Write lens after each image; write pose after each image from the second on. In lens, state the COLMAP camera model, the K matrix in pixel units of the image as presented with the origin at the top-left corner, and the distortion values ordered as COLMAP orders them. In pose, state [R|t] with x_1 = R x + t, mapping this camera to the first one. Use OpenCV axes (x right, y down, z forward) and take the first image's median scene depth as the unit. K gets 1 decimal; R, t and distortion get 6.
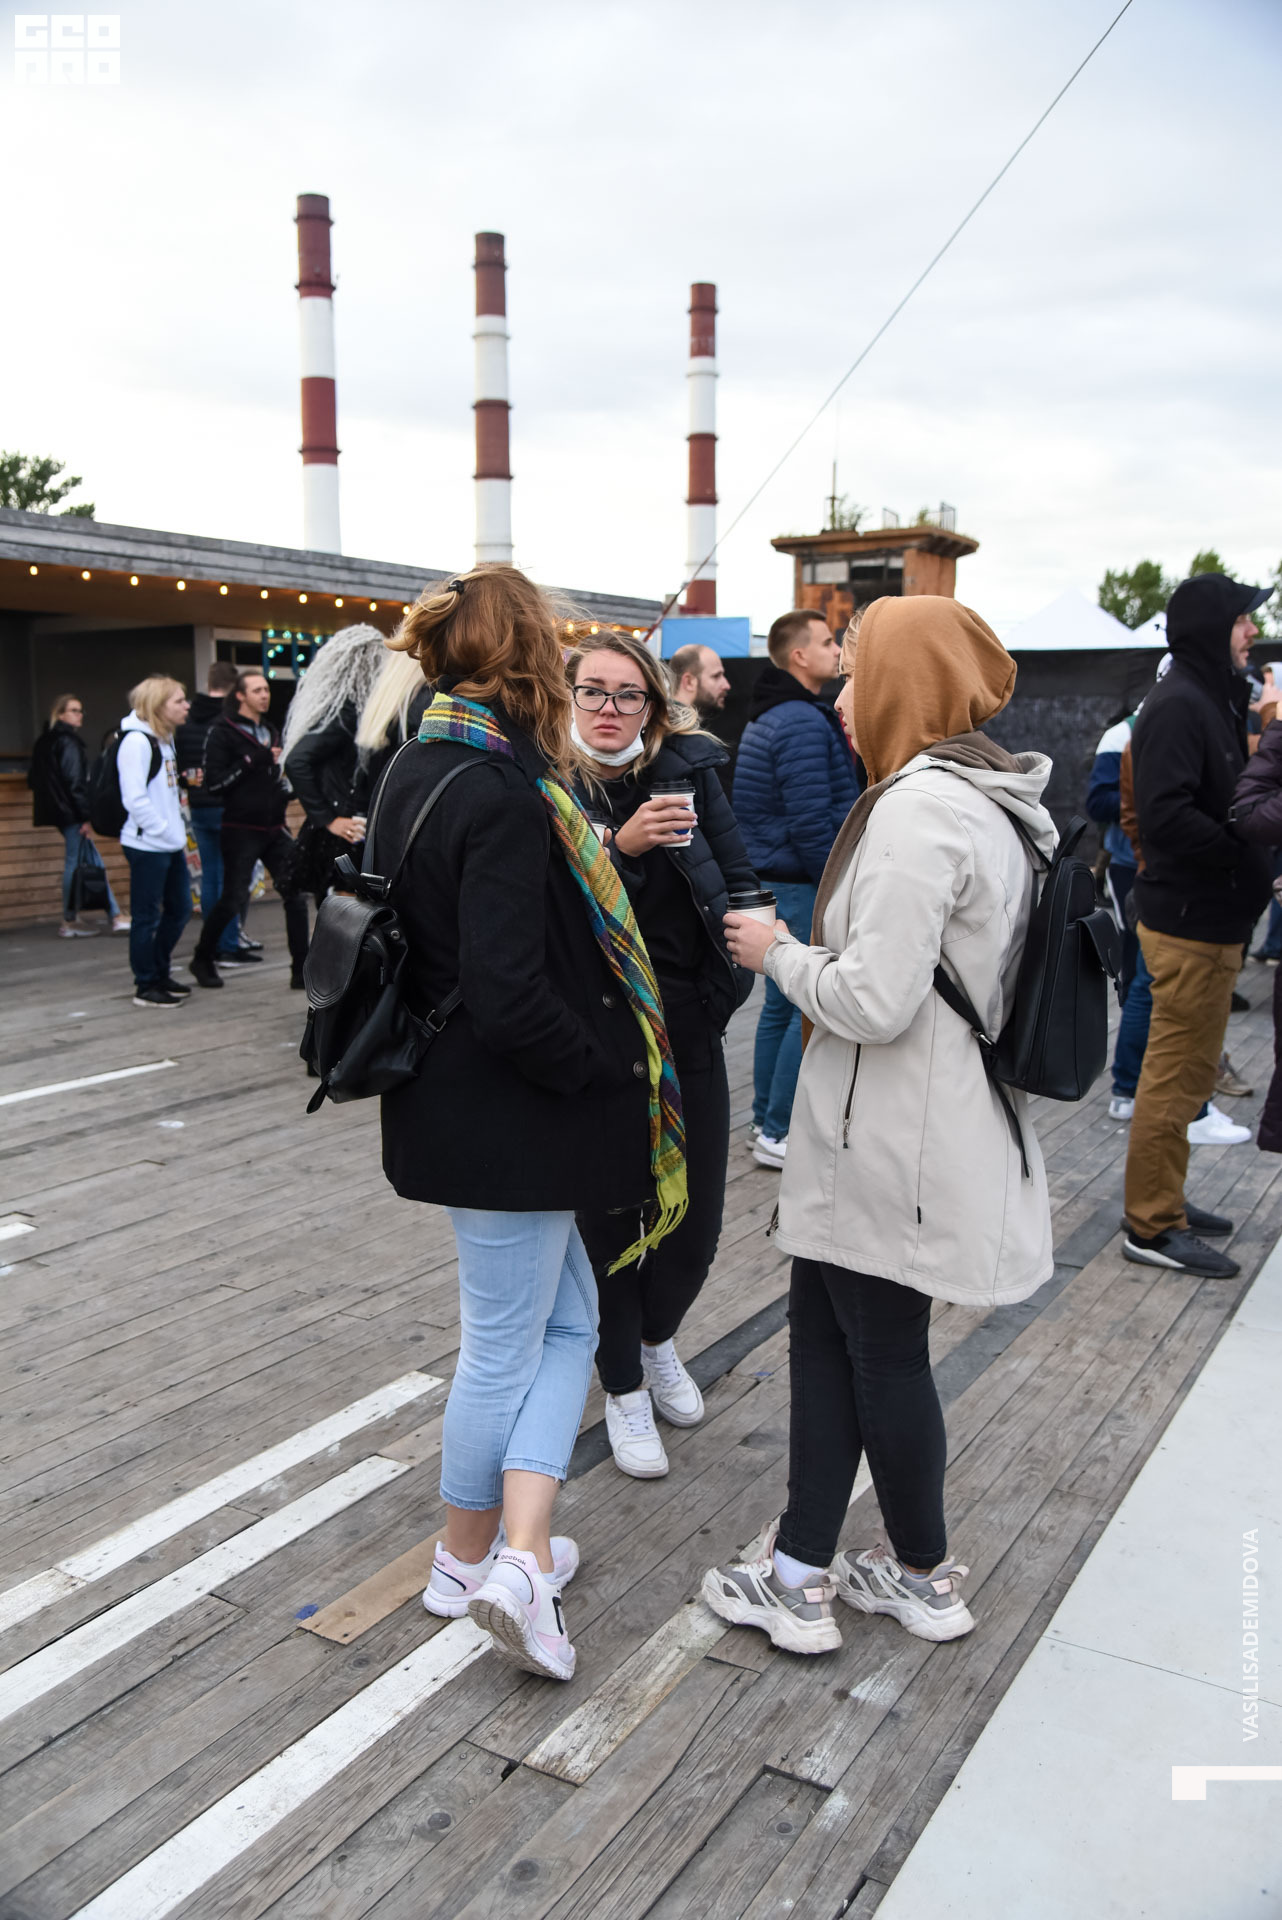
lens RADIAL K [[1561.2, 0, 639.6], [0, 1561.2, 957.0], [0, 0, 1]] dist [-0.034784, 0.000126]
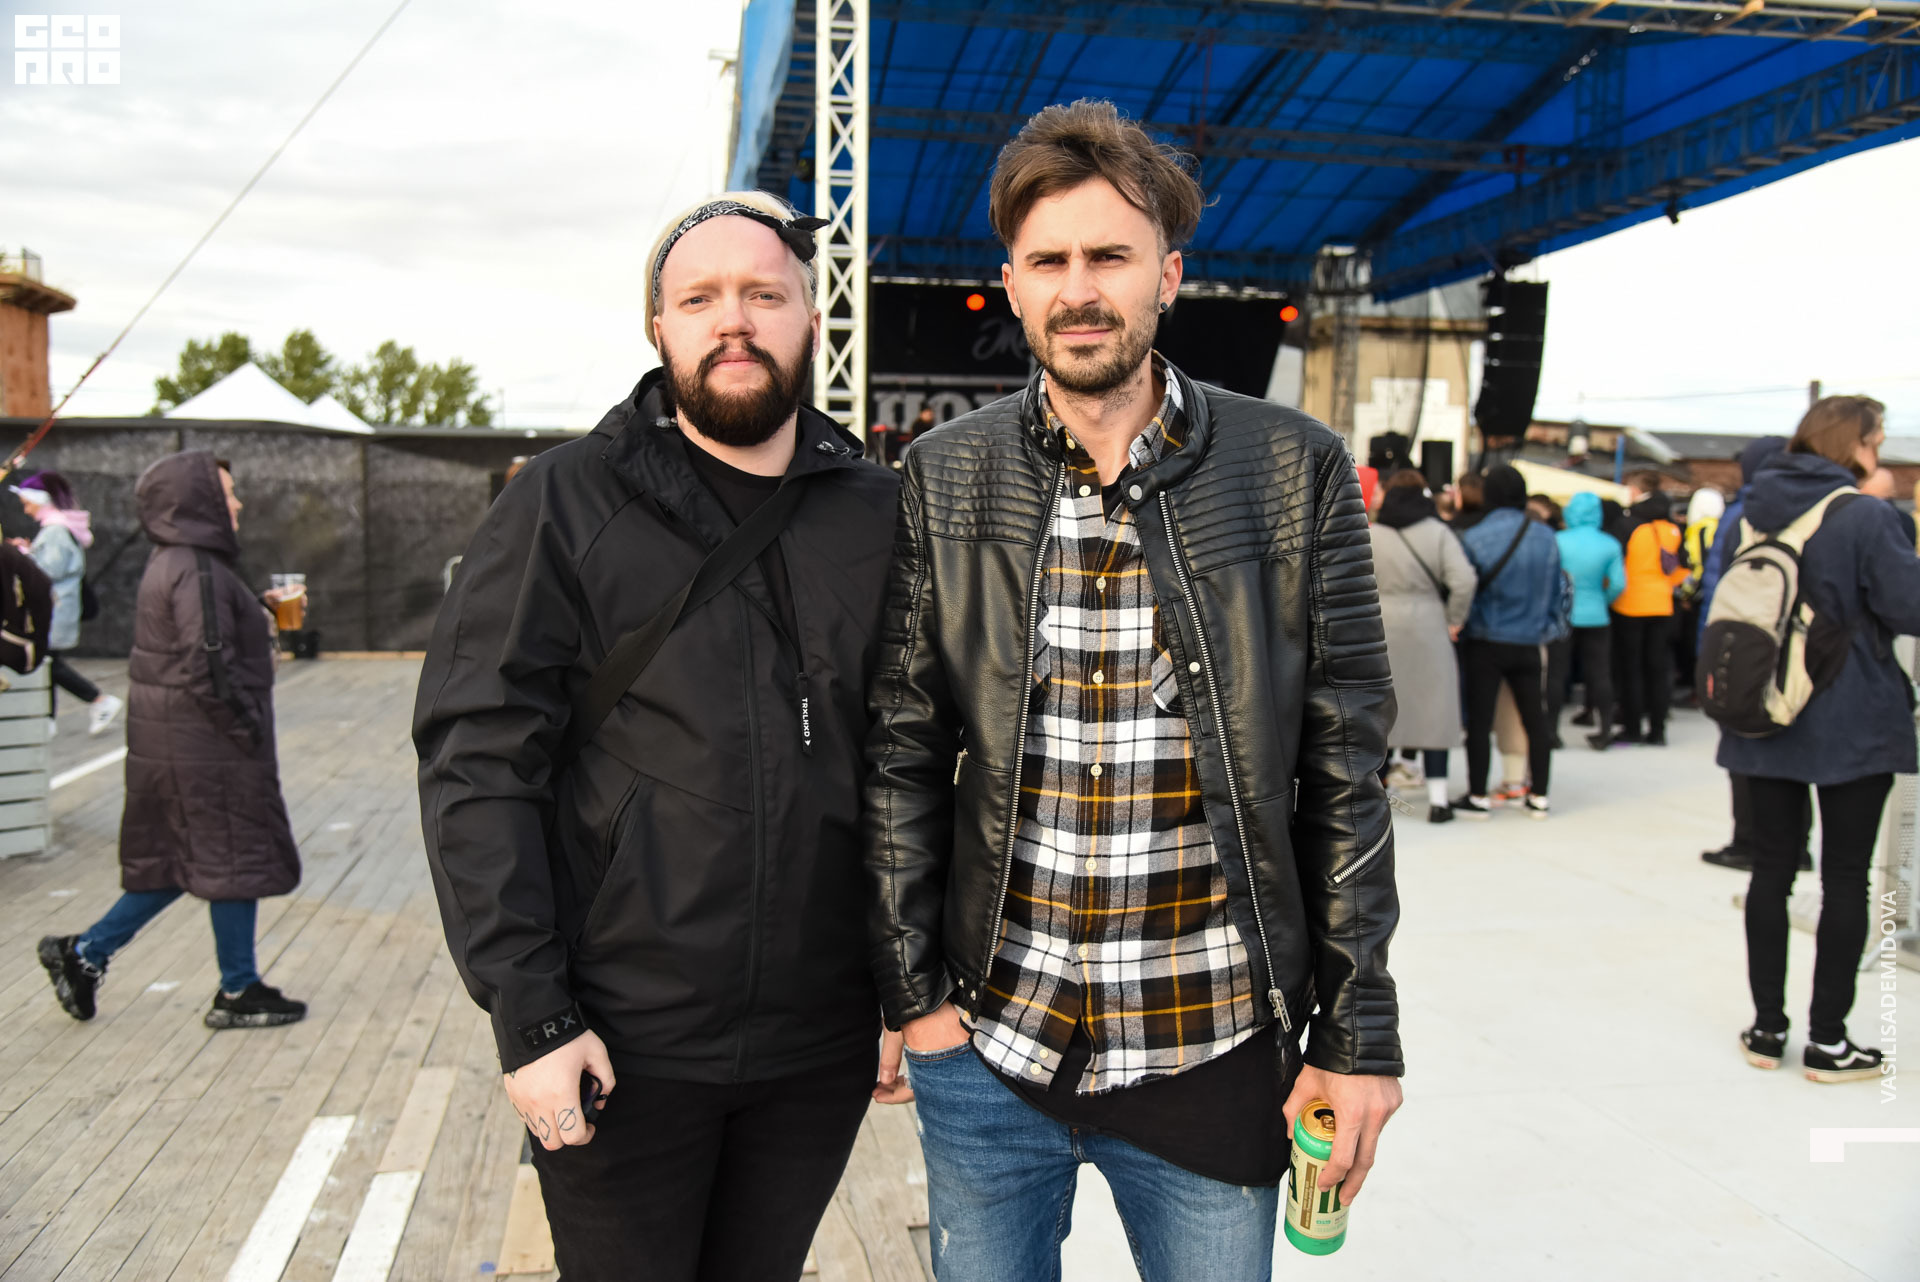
lens RADIAL K [[1715.7, 0, 962.2], [0, 1715.7, 632.1], [0, 0, 1]] dist [-0.001007, 0.028755]
pose [[0.718221, -0.029725, 0.695180, -0.594242], [0.084161, 0.995463, -0.044385, 0.030371], [-0.690706, 0.090385, 0.717464, -0.138254]]
